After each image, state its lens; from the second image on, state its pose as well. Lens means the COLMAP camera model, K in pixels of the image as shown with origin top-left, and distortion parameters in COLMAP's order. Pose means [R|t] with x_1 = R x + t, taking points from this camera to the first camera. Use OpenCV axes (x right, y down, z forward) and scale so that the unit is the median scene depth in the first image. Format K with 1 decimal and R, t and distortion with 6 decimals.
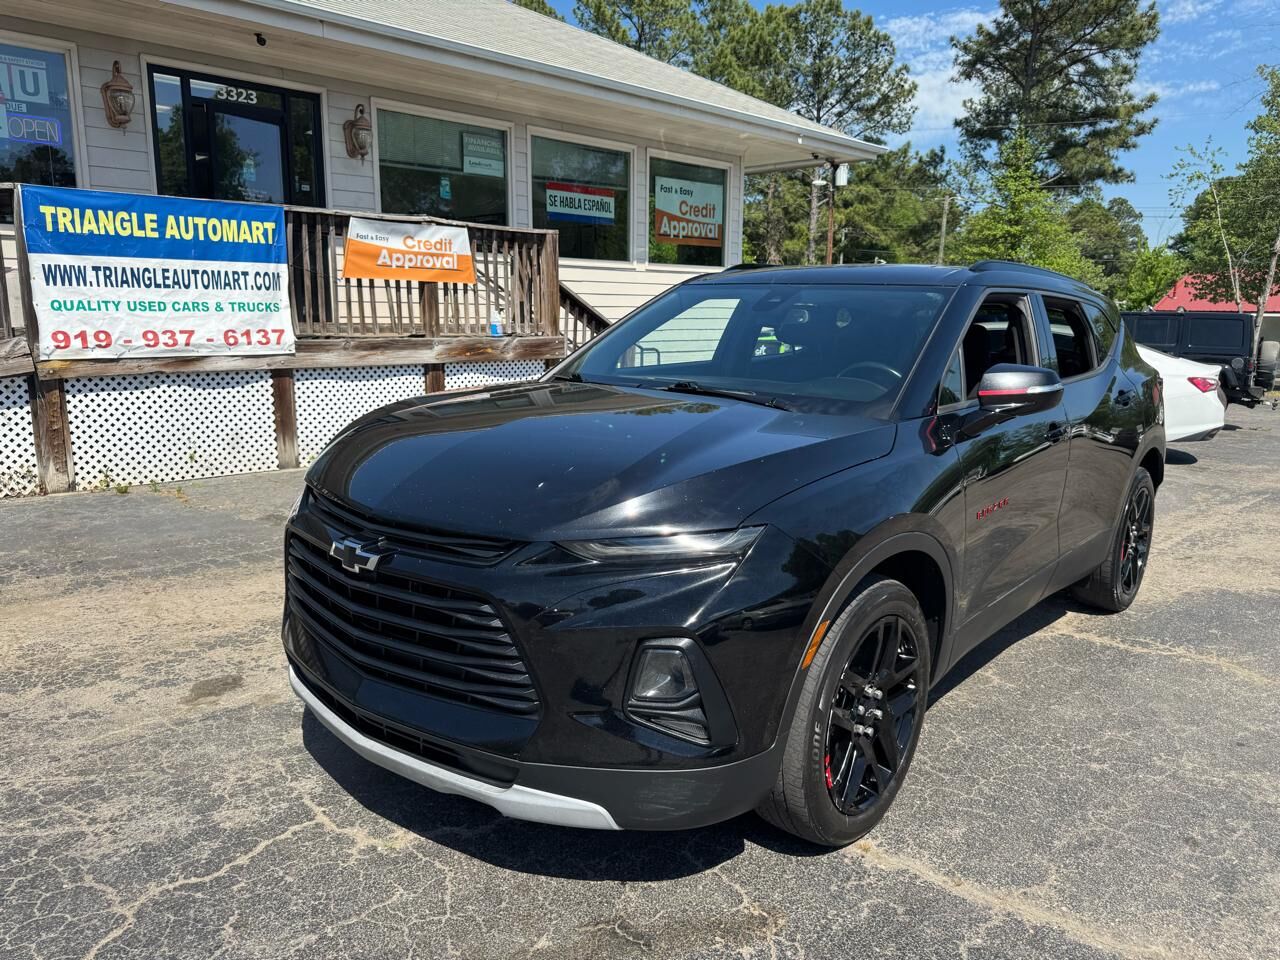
lens RADIAL K [[912.5, 0, 649.1], [0, 912.5, 480.4], [0, 0, 1]] dist [0.005428, -0.011256]
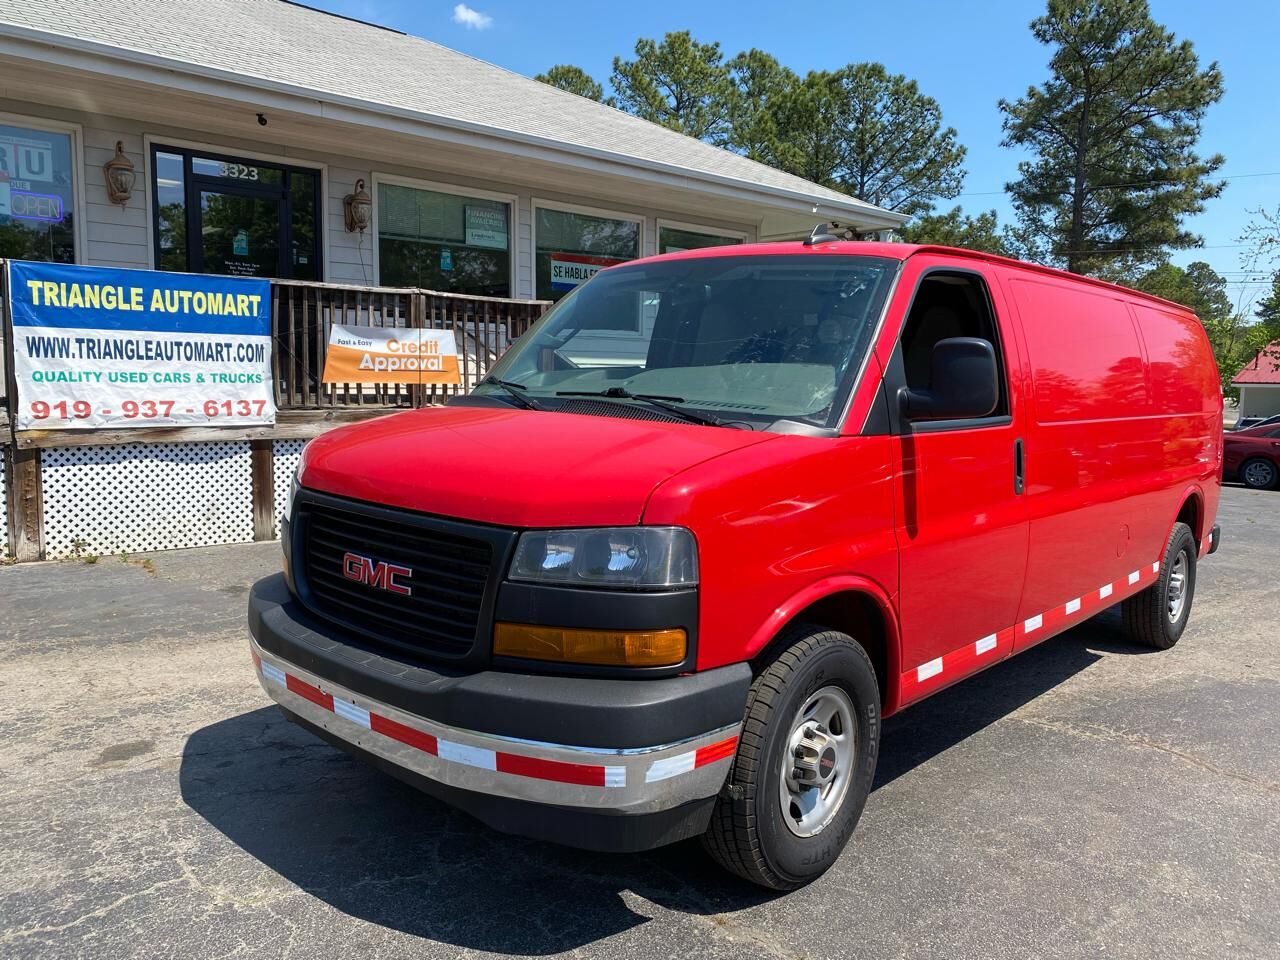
lens RADIAL K [[983.8, 0, 651.9], [0, 983.8, 468.2], [0, 0, 1]] dist [0.000413, 0.010103]
pose [[0.998729, 0.006408, -0.049999, 0.079746], [-0.011128, 0.995444, -0.094698, 0.005663], [0.049164, 0.095134, 0.994250, -0.042924]]
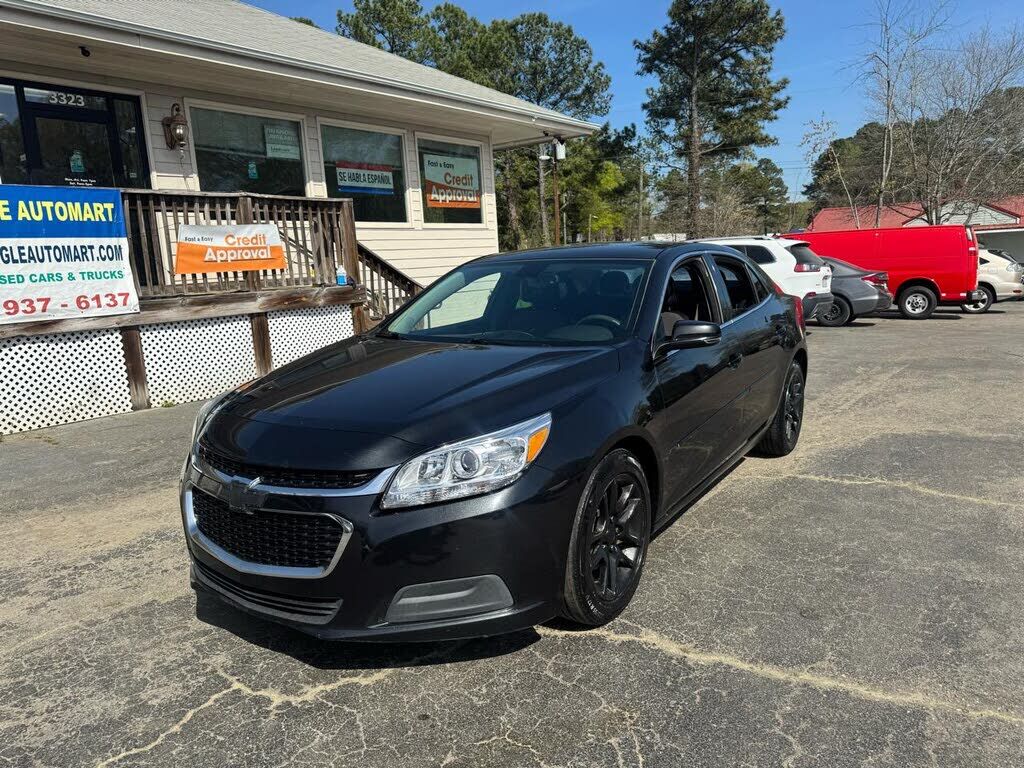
lens RADIAL K [[727.0, 0, 511.5], [0, 727.0, 388.0], [0, 0, 1]] dist [0.001844, -0.002787]
pose [[0.989112, -0.085682, 0.119651, -0.033955], [0.087509, 0.996113, -0.010089, 0.011266], [-0.118321, 0.020450, 0.992765, 0.008487]]
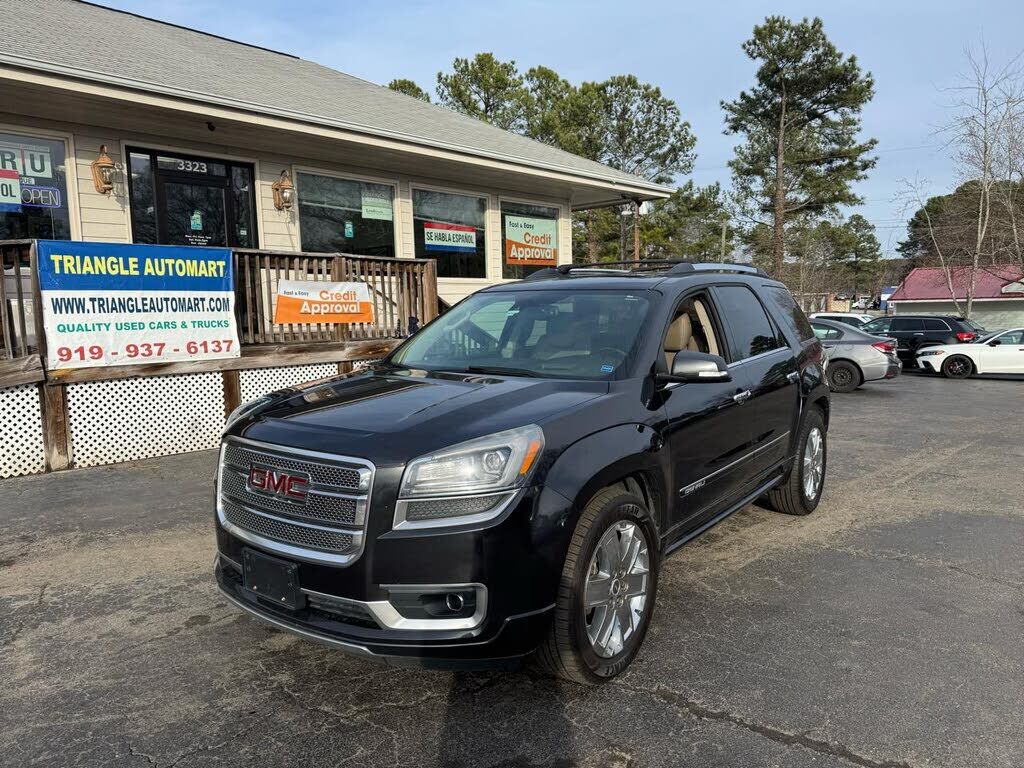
lens RADIAL K [[722.6, 0, 515.3], [0, 722.6, 382.7], [0, 0, 1]] dist [0.028480, -0.030296]
pose [[0.999224, -0.033598, 0.020552, -0.014242], [0.035211, 0.995849, -0.083936, -0.001146], [-0.017647, 0.084594, 0.996259, -0.050881]]
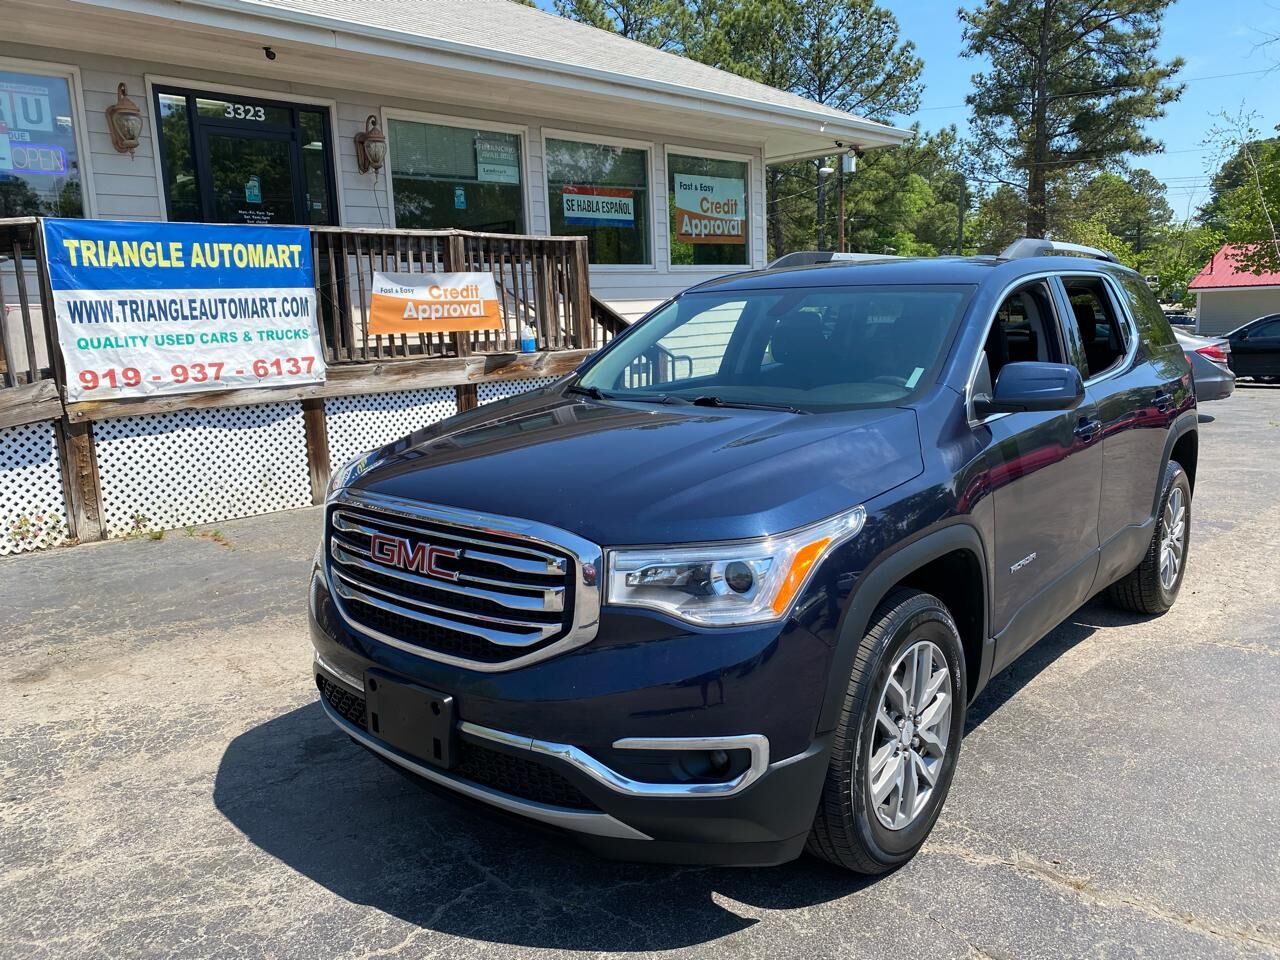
lens RADIAL K [[980.2, 0, 636.0], [0, 980.2, 470.4], [0, 0, 1]] dist [0.007023, -0.003186]
pose [[0.998792, -0.048665, -0.006862, -0.069688], [0.048470, 0.998481, -0.026184, -0.005938], [0.008126, 0.025820, 0.999634, -0.006853]]
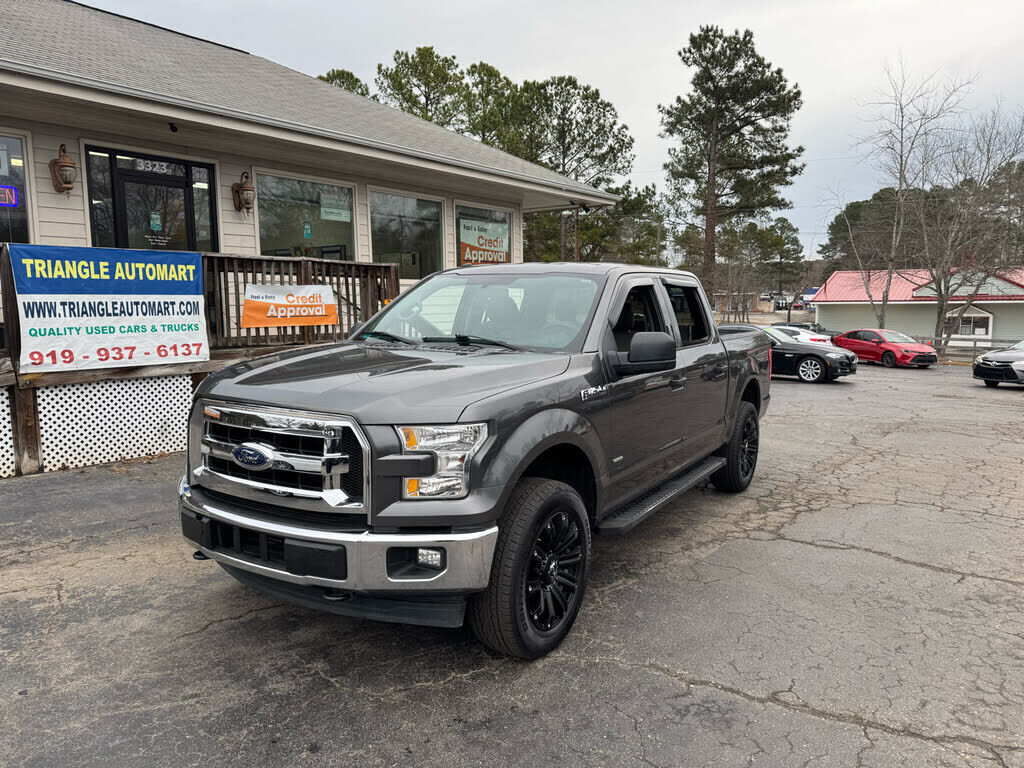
lens RADIAL K [[726.1, 0, 516.9], [0, 726.1, 383.3], [0, 0, 1]] dist [0.041365, -0.048075]
pose [[0.992877, -0.030771, 0.115102, -0.069816], [0.039047, 0.996758, -0.070348, -0.014428], [-0.112564, 0.074341, 0.990860, -0.112024]]
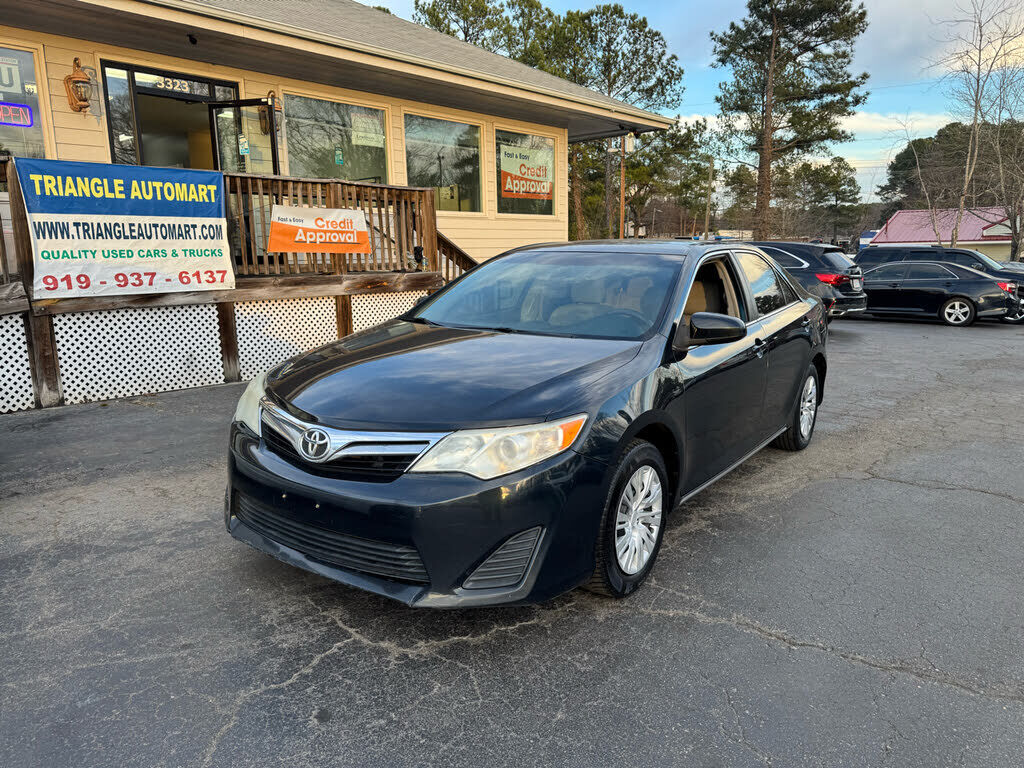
lens RADIAL K [[723.9, 0, 512.0], [0, 723.9, 384.0], [0, 0, 1]] dist [0.025312, -0.028939]
pose [[0.998019, -0.038963, 0.049388, -0.067922], [0.039348, 0.999202, -0.006853, 0.012553], [-0.049081, 0.008783, 0.998756, -0.010455]]
